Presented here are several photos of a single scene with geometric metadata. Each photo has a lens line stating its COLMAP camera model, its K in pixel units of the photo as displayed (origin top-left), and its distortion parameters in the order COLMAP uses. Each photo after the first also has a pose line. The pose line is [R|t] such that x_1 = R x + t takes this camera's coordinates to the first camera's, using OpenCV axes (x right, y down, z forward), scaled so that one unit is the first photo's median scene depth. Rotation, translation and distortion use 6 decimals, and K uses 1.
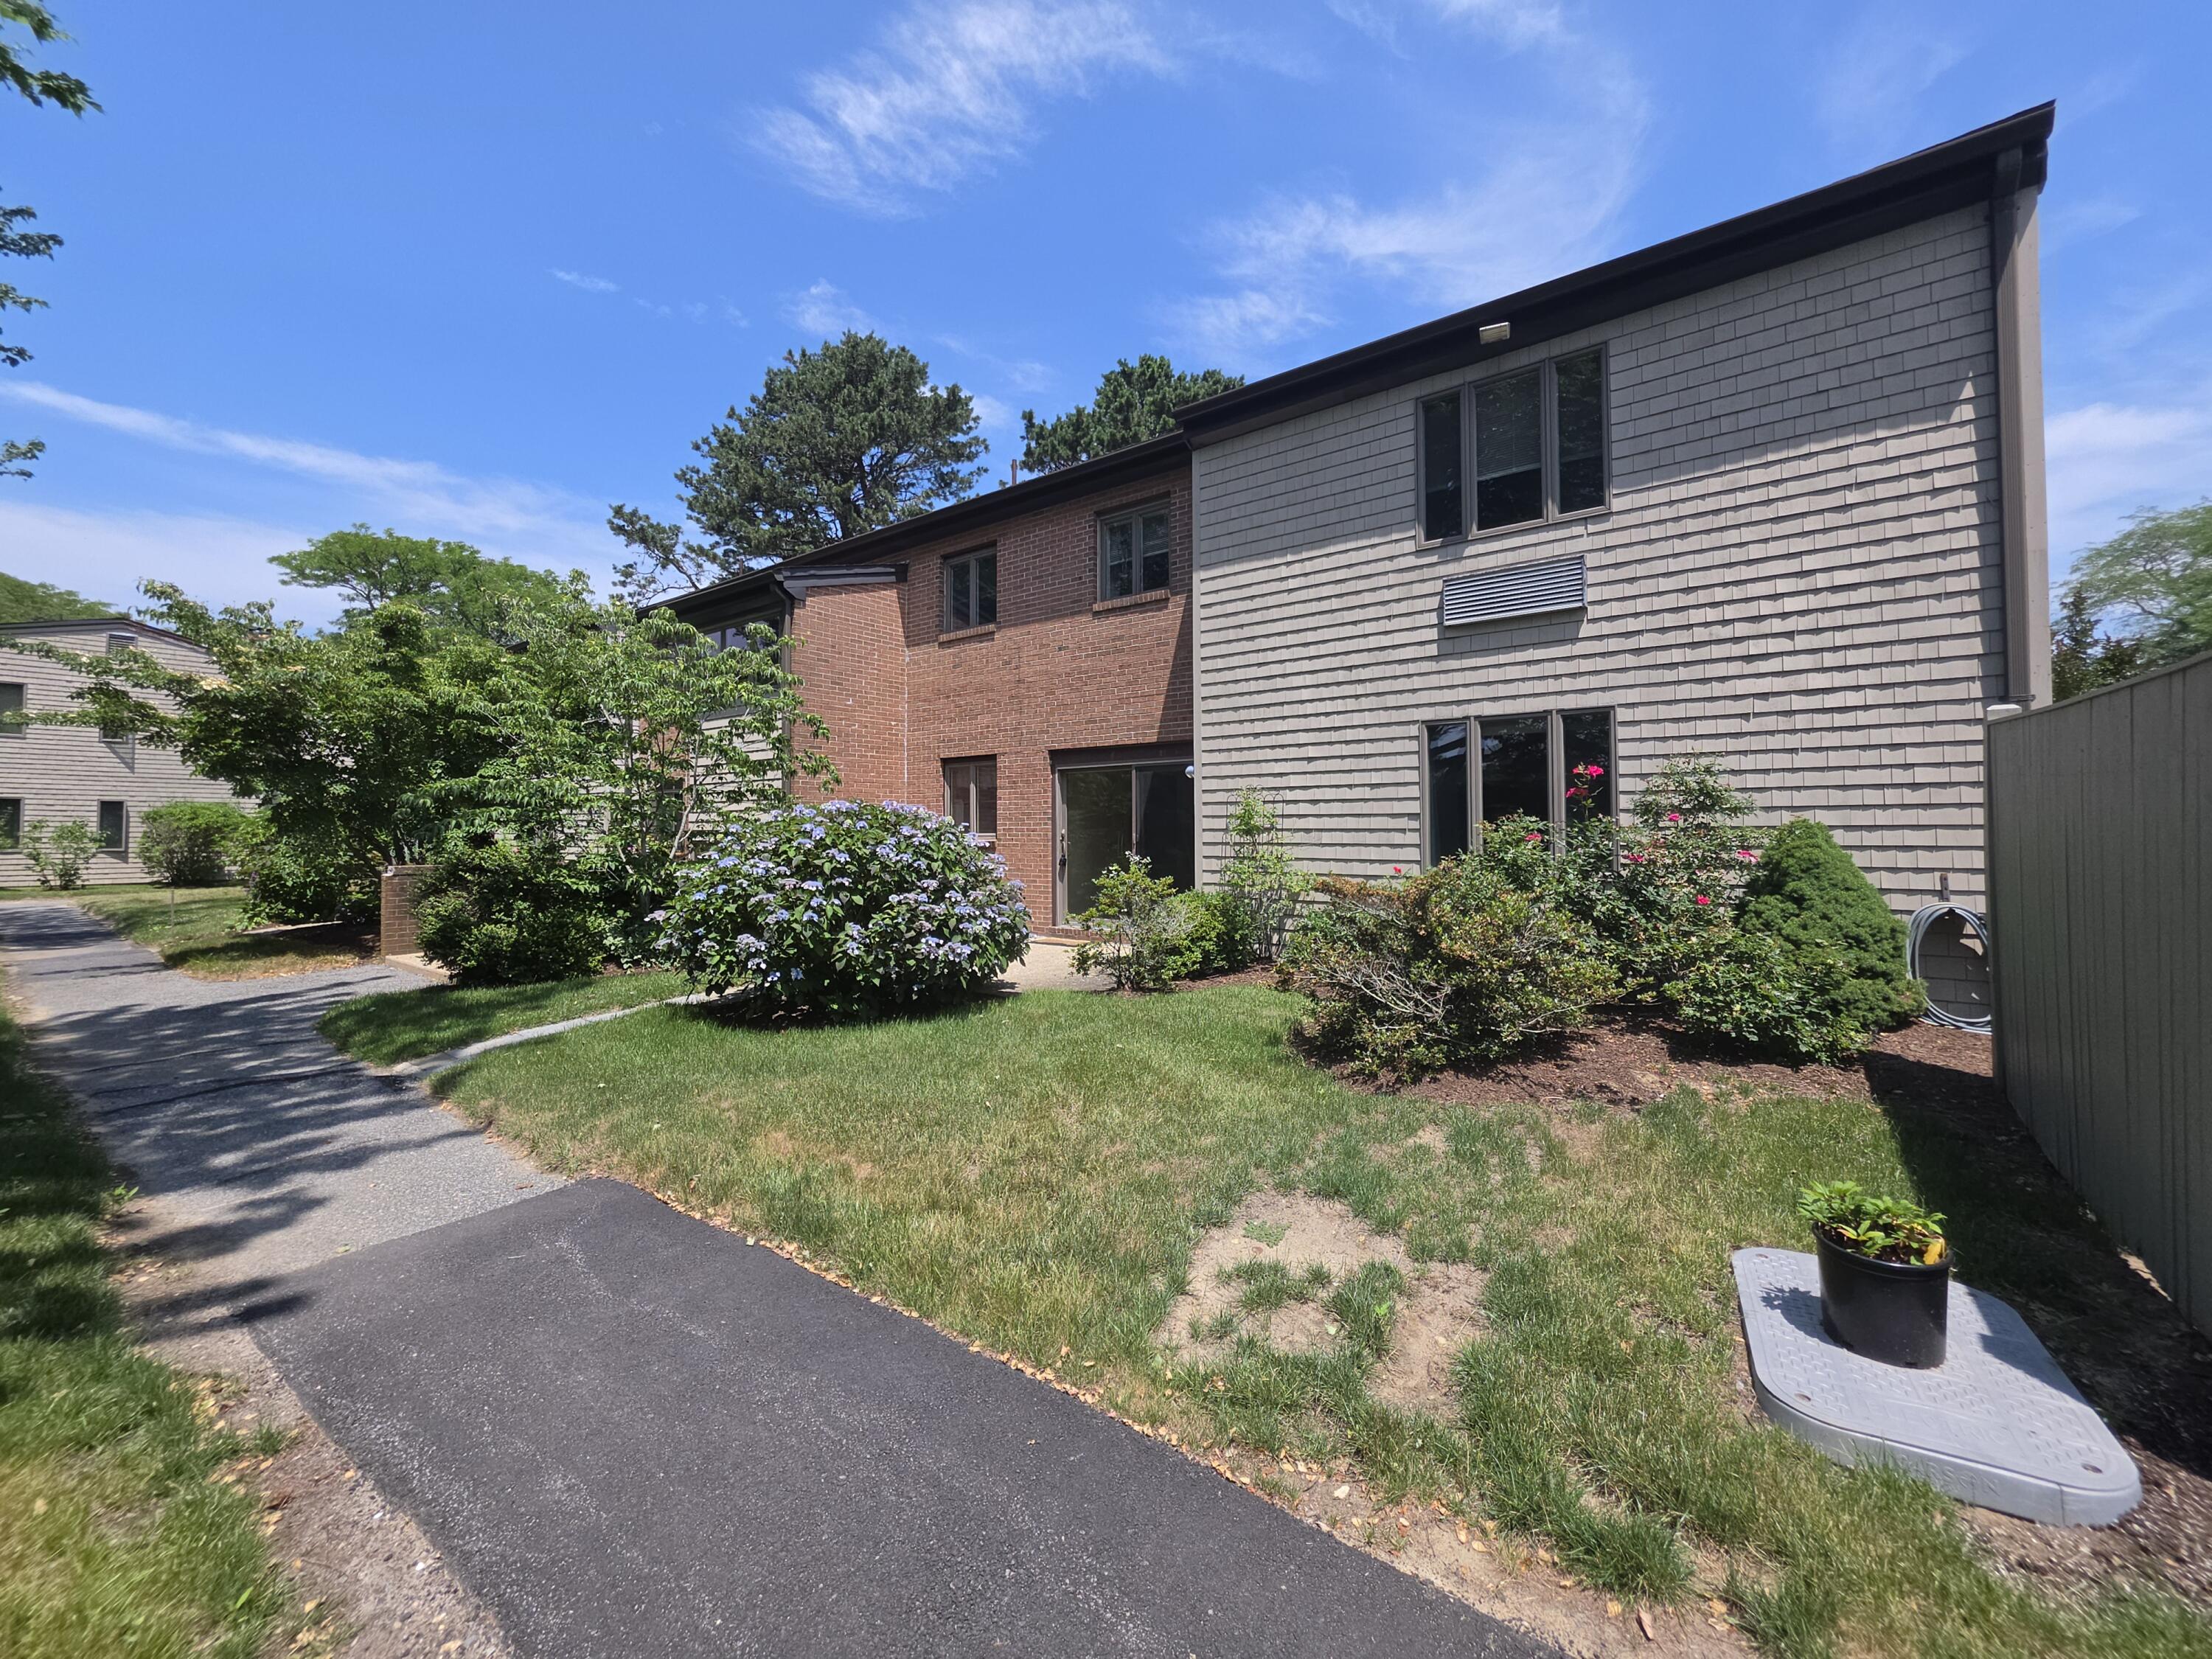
lens RADIAL K [[890.6, 0, 1107.9], [0, 890.6, 811.2], [0, 0, 1]] dist [-0.004533, 0.001210]
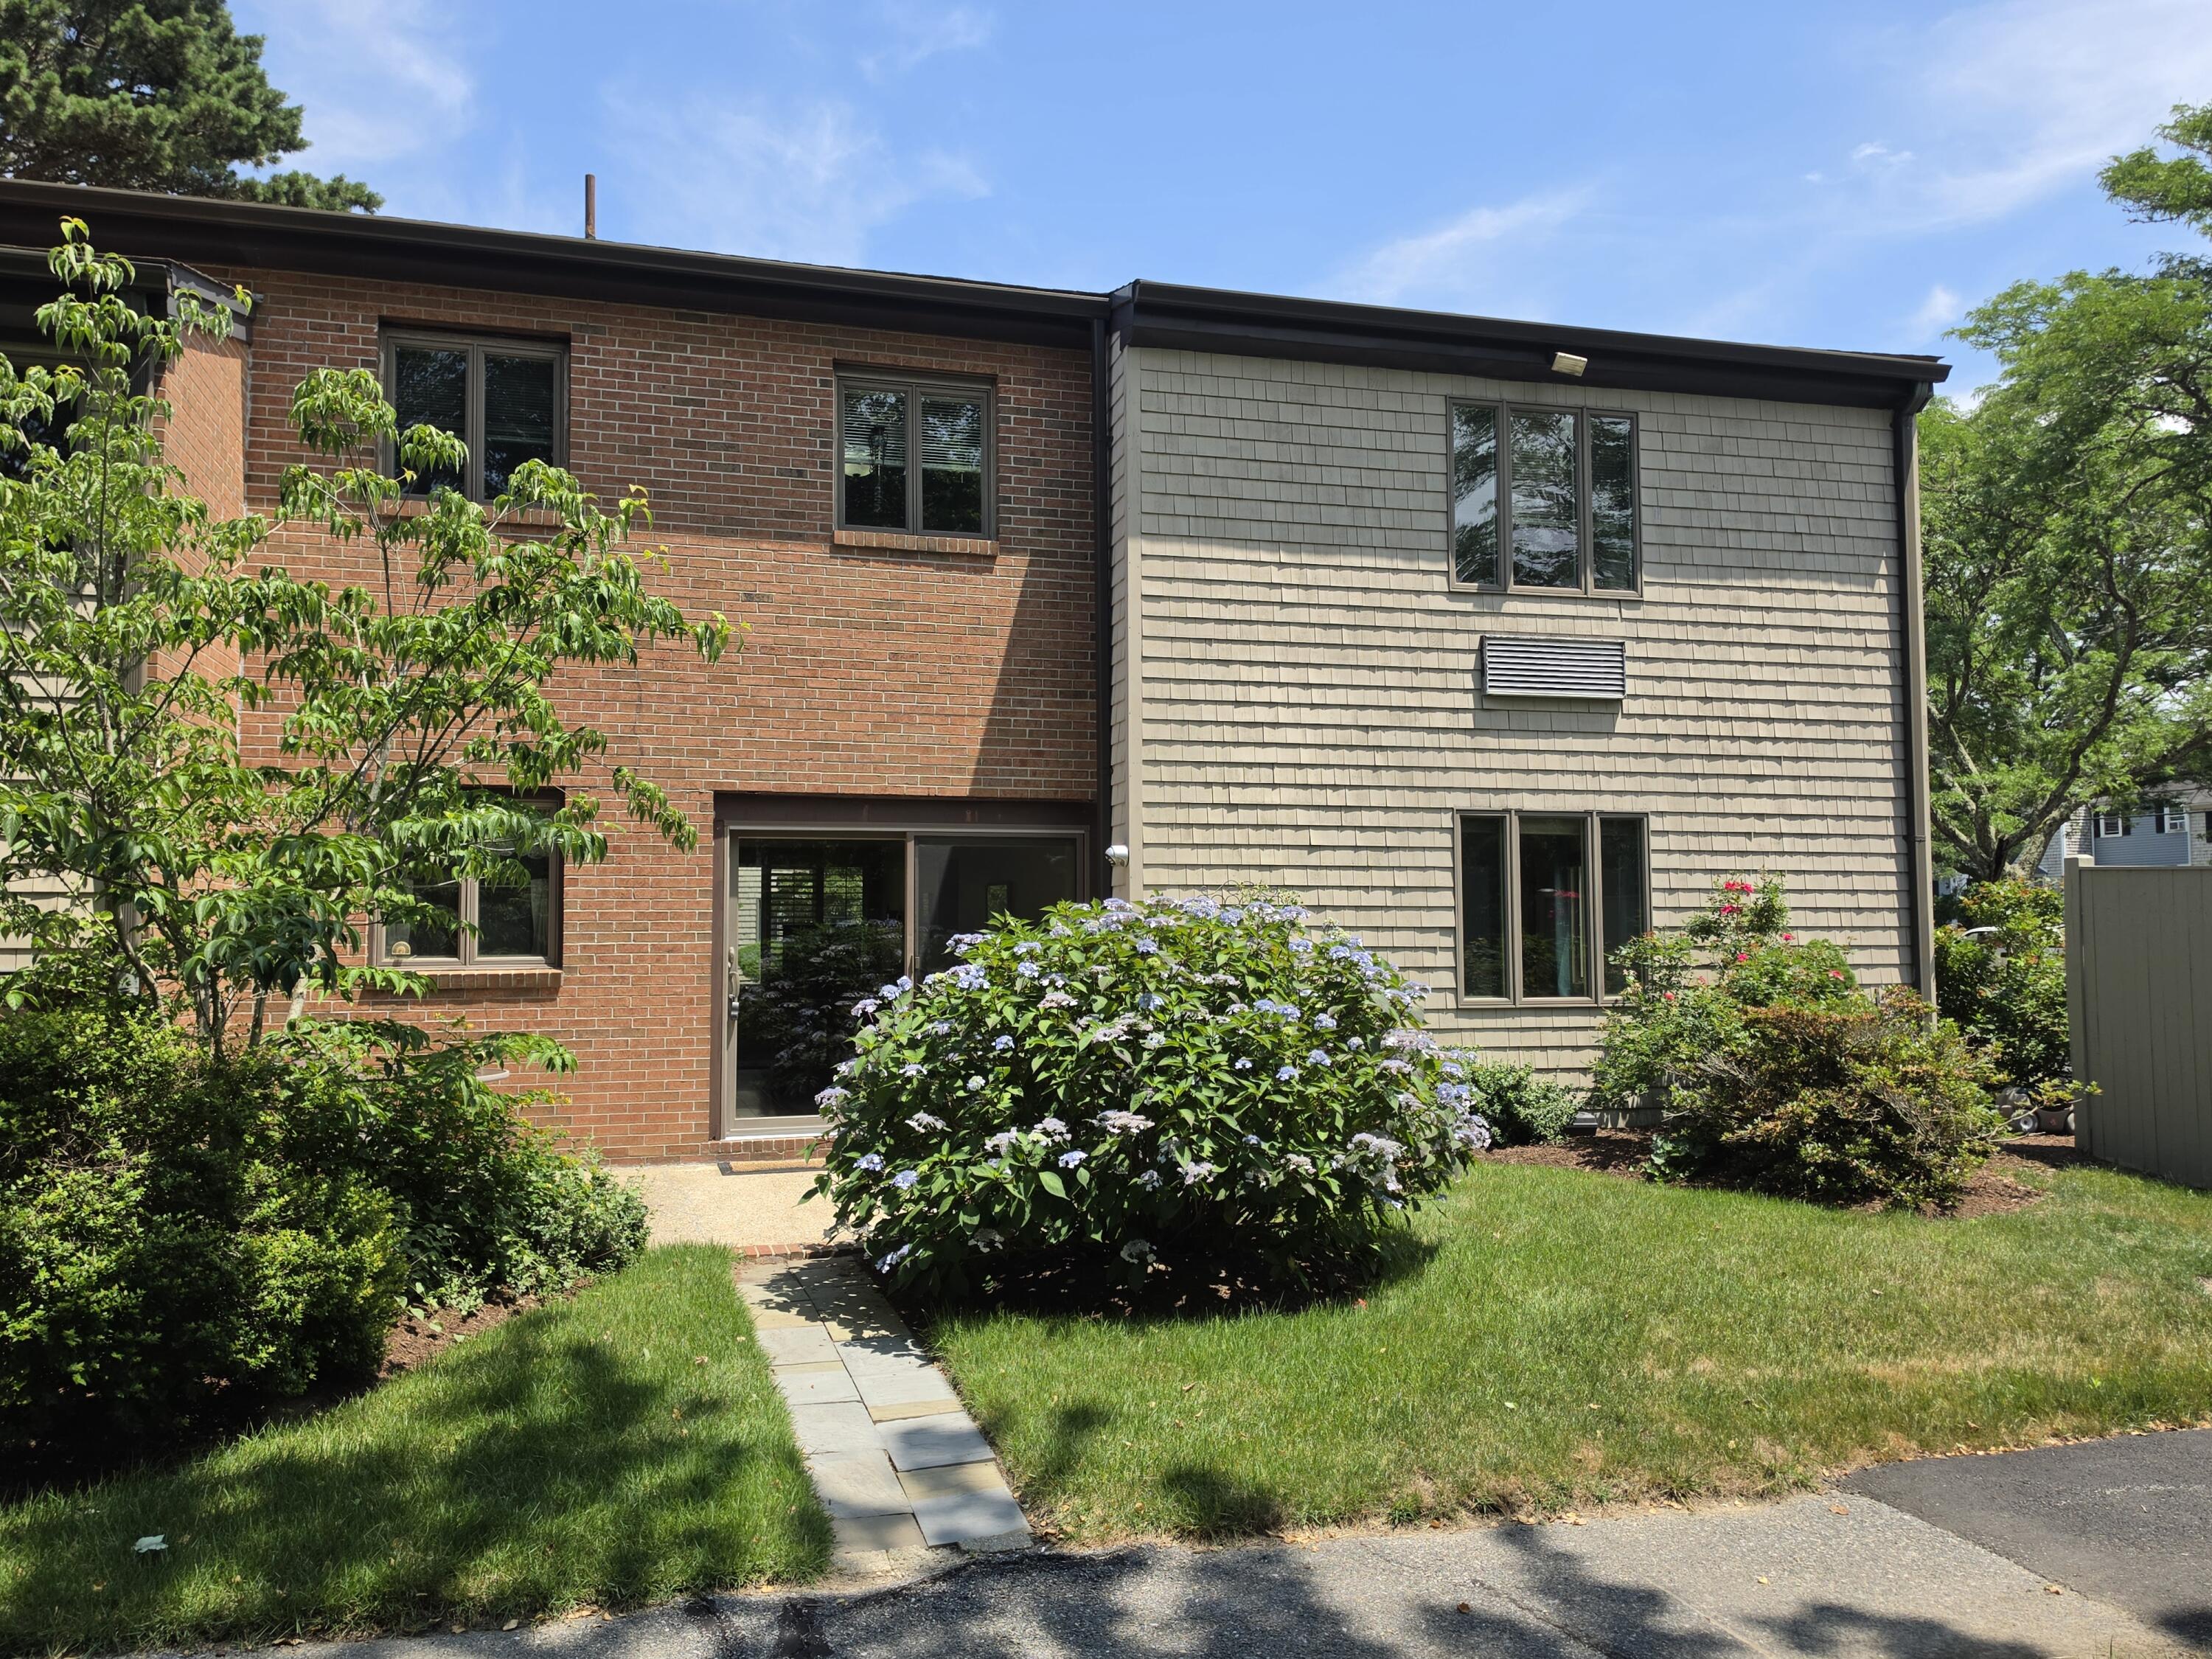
lens RADIAL K [[1717.0, 0, 1106.8], [0, 1717.0, 835.9], [0, 0, 1]] dist [0.031752, -0.015805]
pose [[0.603445, 0.044709, 0.796150, -1.062004], [-0.019840, 0.998960, -0.041061, -0.009925], [-0.797158, 0.008983, 0.603704, 0.338928]]
